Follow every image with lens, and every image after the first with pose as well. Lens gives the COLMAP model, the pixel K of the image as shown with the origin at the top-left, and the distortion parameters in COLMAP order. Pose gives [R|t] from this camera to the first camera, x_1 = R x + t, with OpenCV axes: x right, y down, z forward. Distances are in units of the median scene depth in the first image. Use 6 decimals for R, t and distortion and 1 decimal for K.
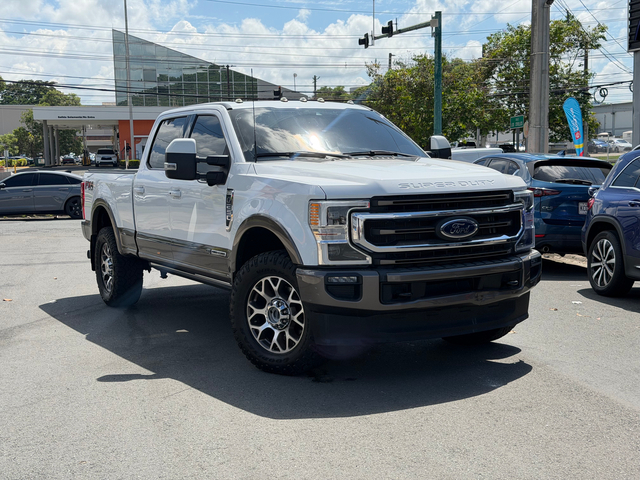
lens RADIAL K [[917.3, 0, 320.0], [0, 917.3, 240.0], [0, 0, 1]] dist [0.128415, -0.094256]
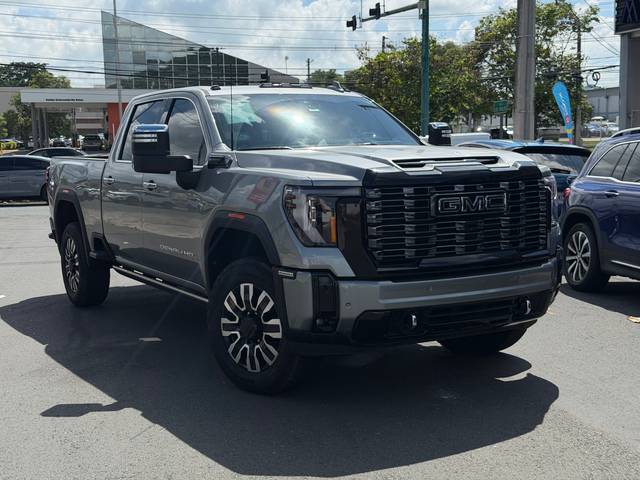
lens RADIAL K [[917.3, 0, 320.0], [0, 917.3, 240.0], [0, 0, 1]] dist [0.128415, -0.094256]
pose [[0.999981, 0.001231, 0.006108, 0.004851], [-0.001339, 0.999843, 0.017681, -0.001228], [-0.006085, -0.017688, 0.999825, 0.007265]]
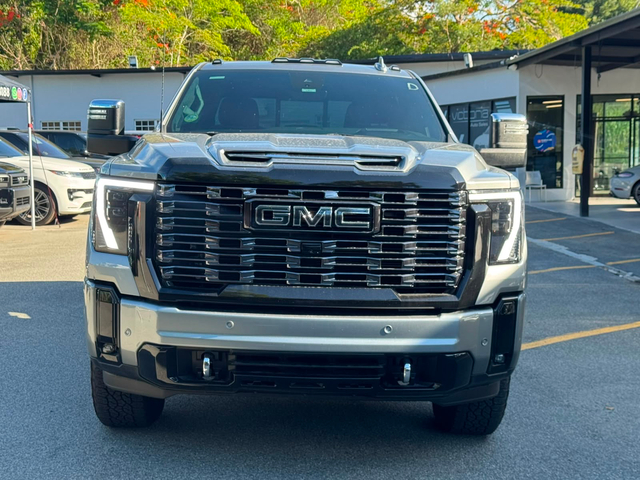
lens RADIAL K [[917.3, 0, 320.0], [0, 917.3, 240.0], [0, 0, 1]] dist [0.128415, -0.094256]
pose [[0.884202, 0.100334, -0.456202, 0.123778], [-0.092479, 0.994928, 0.039577, -0.008958], [0.457859, 0.007195, 0.888995, 0.095272]]
